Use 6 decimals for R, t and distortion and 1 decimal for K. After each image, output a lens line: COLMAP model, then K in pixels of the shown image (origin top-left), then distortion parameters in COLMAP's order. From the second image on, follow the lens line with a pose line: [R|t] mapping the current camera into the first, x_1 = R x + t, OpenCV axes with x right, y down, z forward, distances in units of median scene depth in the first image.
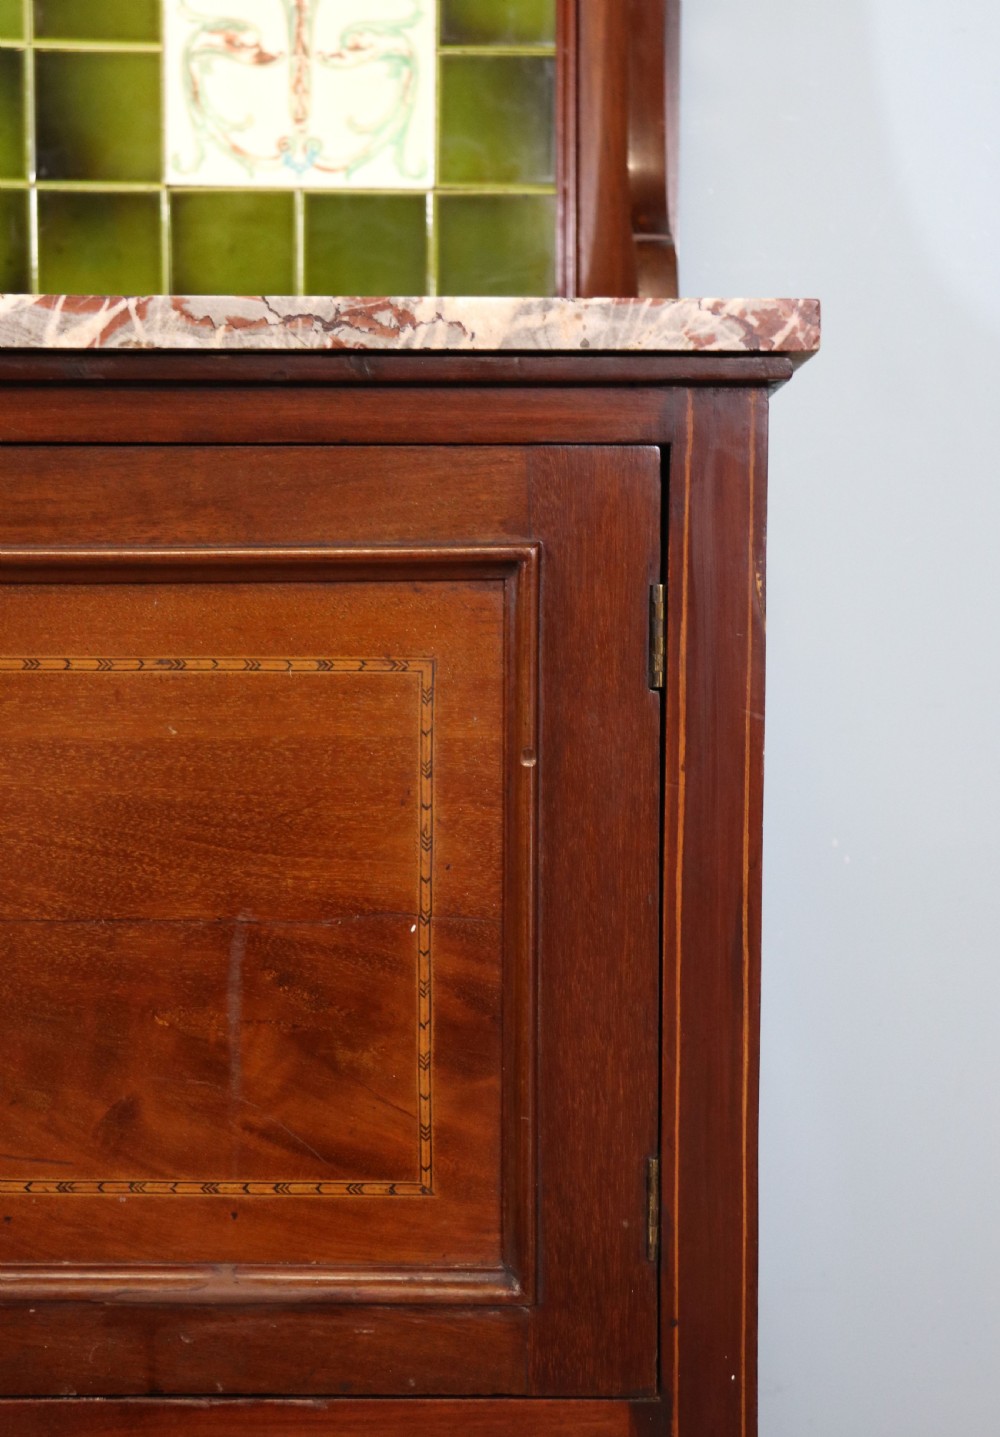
lens RADIAL K [[1931.6, 0, 470.9], [0, 1931.6, 747.7], [0, 0, 1]] dist [0.039036, 0.000000]
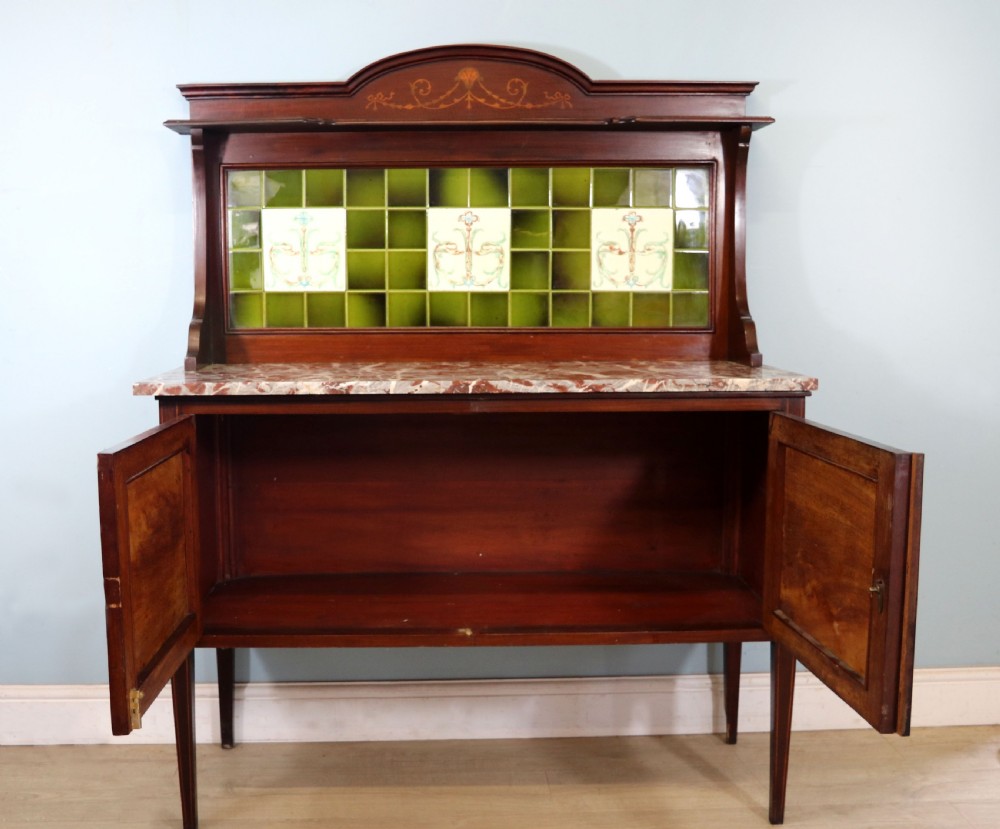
lens RADIAL K [[1179.9, 0, 464.4], [0, 1179.9, 458.4], [0, 0, 1]] dist [-0.112955, 0.000000]
pose [[0.999727, -0.015258, 0.017699, -0.638448], [0.013841, 0.996888, 0.077601, -0.254993], [-0.018828, -0.077335, 0.996827, -1.559279]]
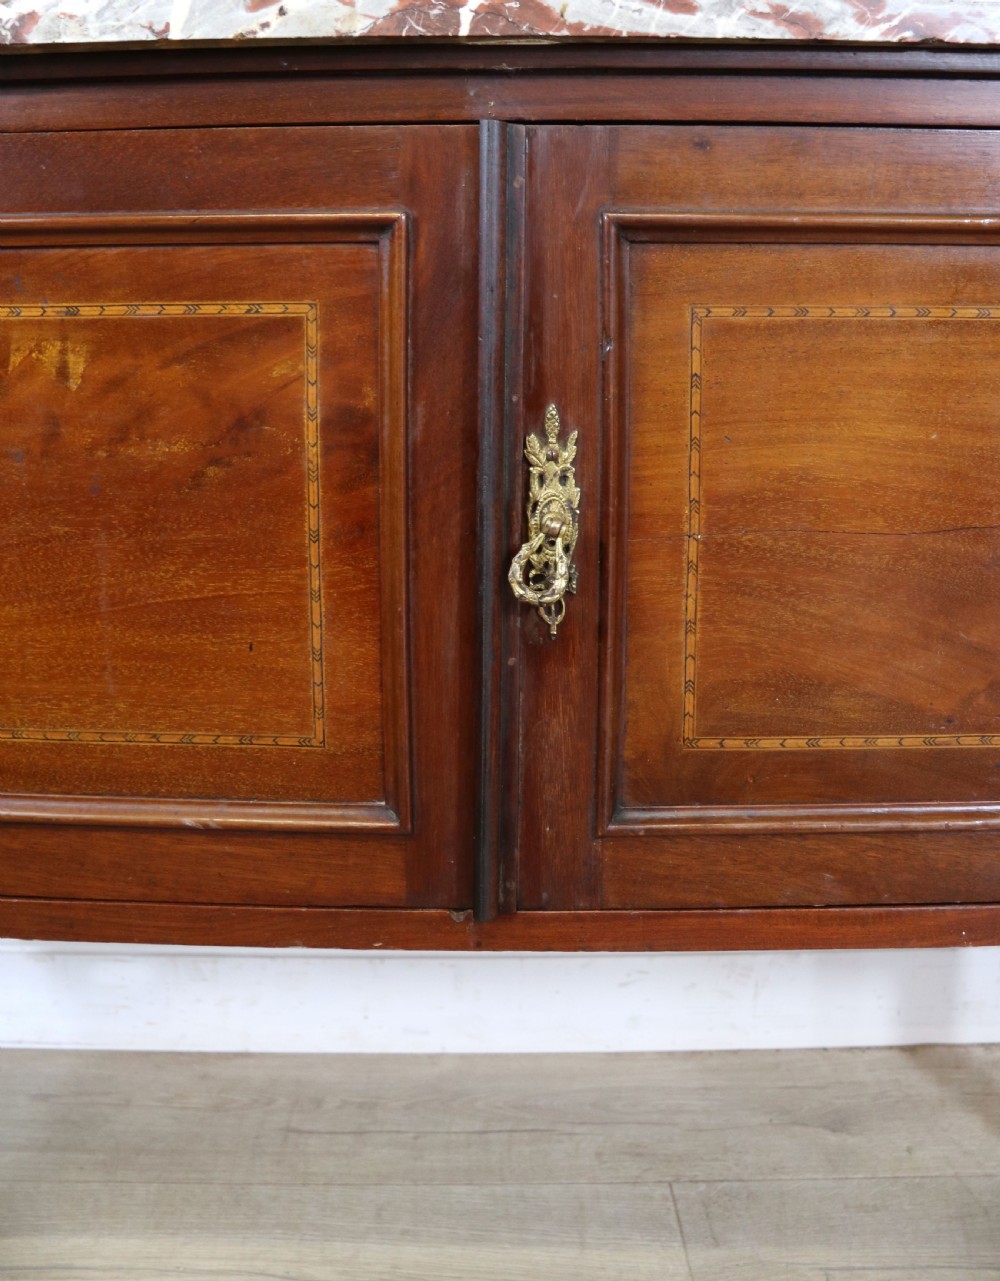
lens RADIAL K [[1271.5, 0, 472.6], [0, 1271.5, 477.2], [0, 0, 1]] dist [-0.132842, 0.000000]
pose [[0.999940, -0.006153, -0.009028, -0.570032], [0.006627, 0.998549, 0.053434, 0.015380], [0.008686, -0.053491, 0.998531, 0.223798]]
